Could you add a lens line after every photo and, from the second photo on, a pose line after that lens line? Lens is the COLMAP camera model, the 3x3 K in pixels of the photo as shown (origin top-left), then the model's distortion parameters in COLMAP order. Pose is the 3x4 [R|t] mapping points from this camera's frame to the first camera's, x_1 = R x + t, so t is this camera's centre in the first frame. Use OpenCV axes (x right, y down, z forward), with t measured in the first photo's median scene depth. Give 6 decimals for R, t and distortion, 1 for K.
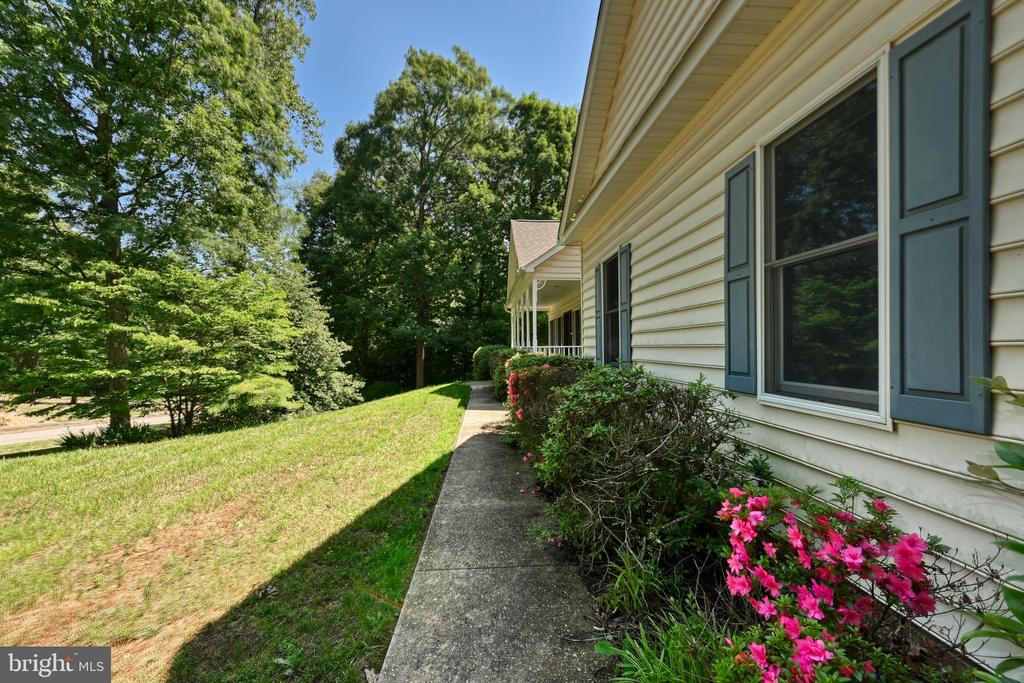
lens RADIAL K [[433.9, 0, 512.0], [0, 433.9, 341.5], [0, 0, 1]] dist [0.000406, 0.000112]
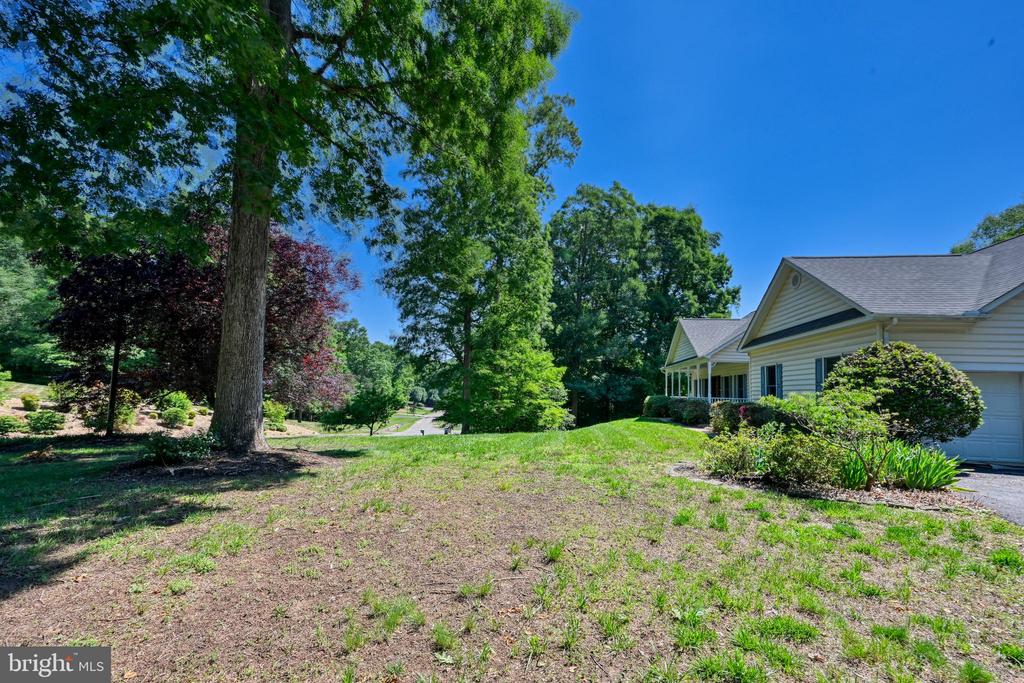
lens RADIAL K [[414.5, 0, 524.2], [0, 414.5, 360.7], [0, 0, 1]] dist [-0.000404, 0.000009]
pose [[0.979774, 0.006060, -0.200018, -0.386317], [-0.018681, 0.997946, -0.061273, -0.019302], [0.199236, 0.063771, 0.977874, -0.919939]]
